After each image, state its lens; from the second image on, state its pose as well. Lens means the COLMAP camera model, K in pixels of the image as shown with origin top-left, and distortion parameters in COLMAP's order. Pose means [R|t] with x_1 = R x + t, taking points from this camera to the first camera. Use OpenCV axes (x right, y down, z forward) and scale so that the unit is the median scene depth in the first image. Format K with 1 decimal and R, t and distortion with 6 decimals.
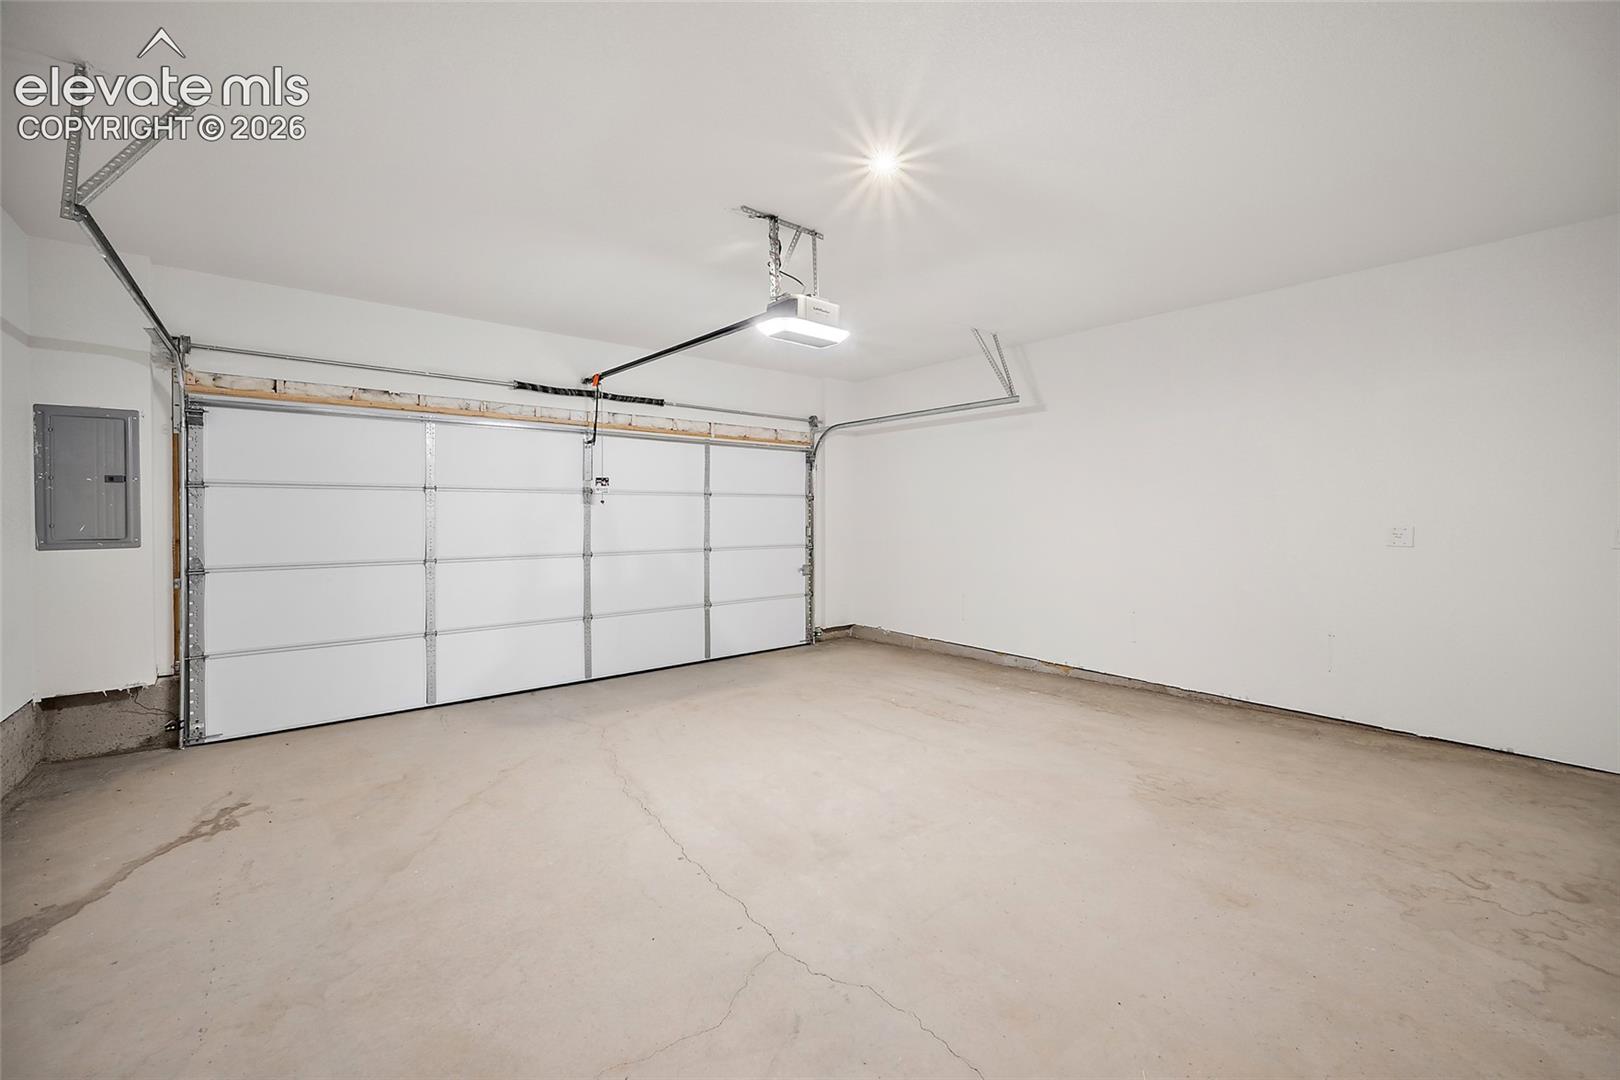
lens RADIAL K [[630.9, 0, 811.1], [0, 630.9, 533.9], [0, 0, 1]] dist [-0.002555, 0.000109]
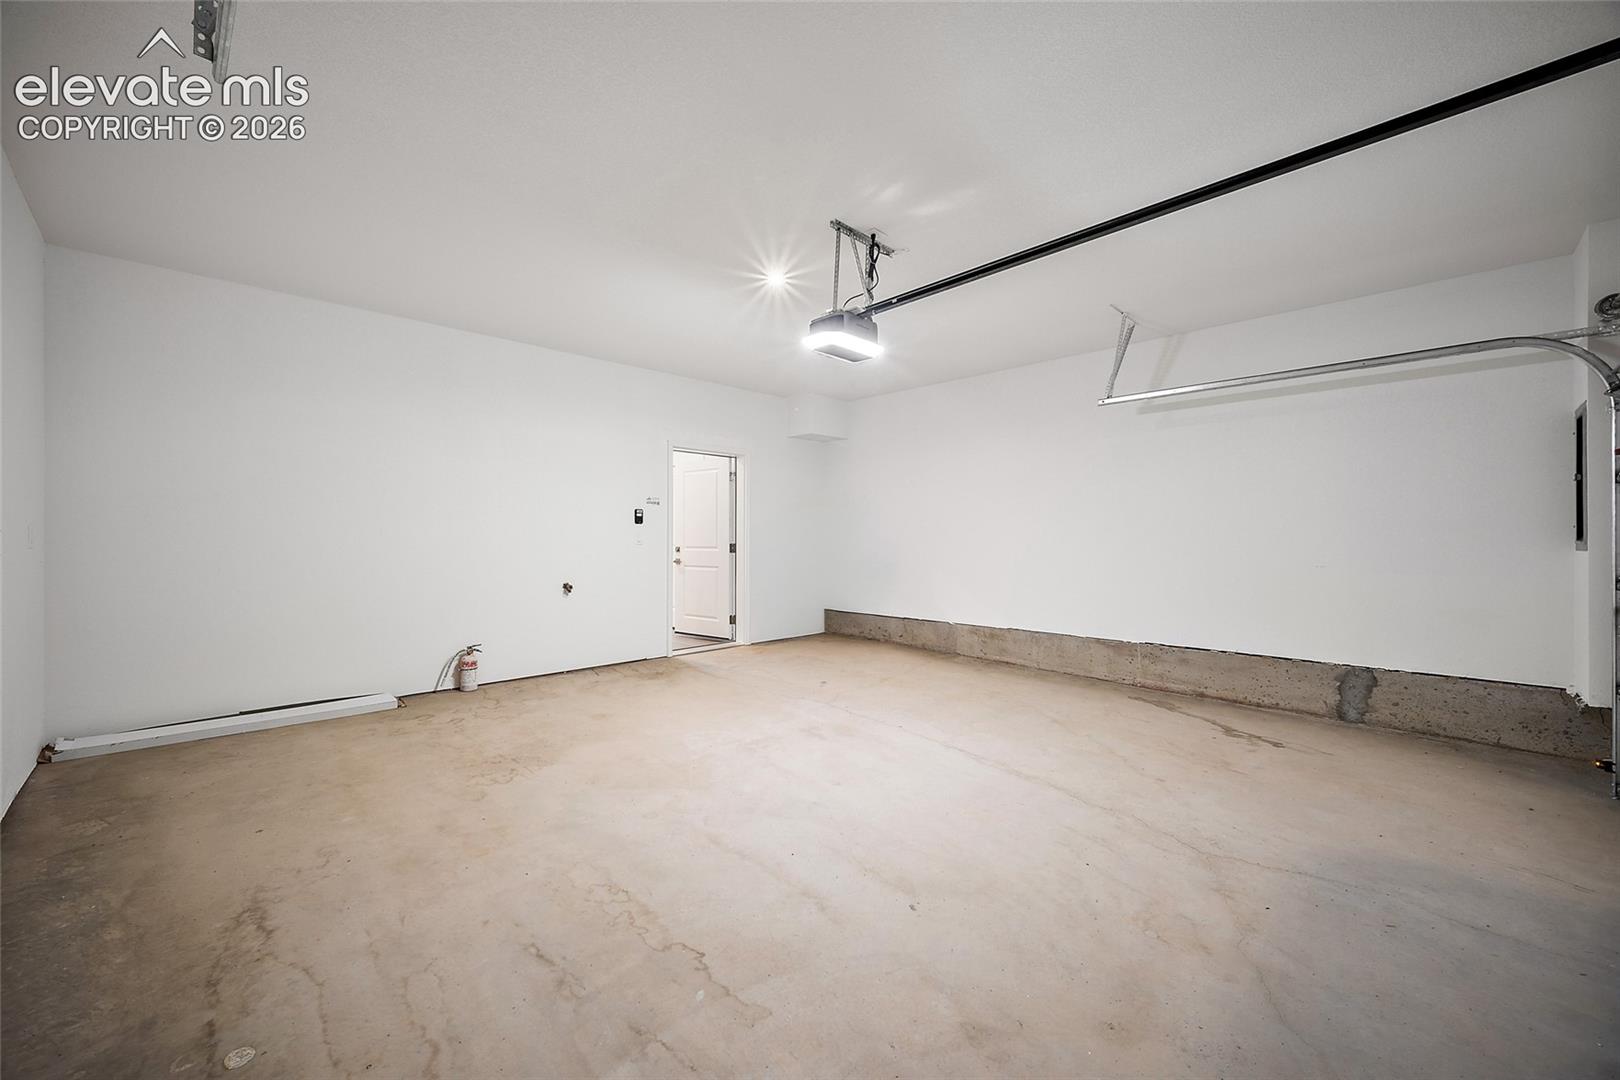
lens RADIAL K [[630.9, 0, 811.1], [0, 630.9, 533.9], [0, 0, 1]] dist [-0.002555, 0.000109]
pose [[-0.994660, 0.000288, -0.103210, 0.153306], [-0.002865, 0.999534, 0.030397, -0.030065], [0.103171, 0.030530, -0.994195, 2.016979]]
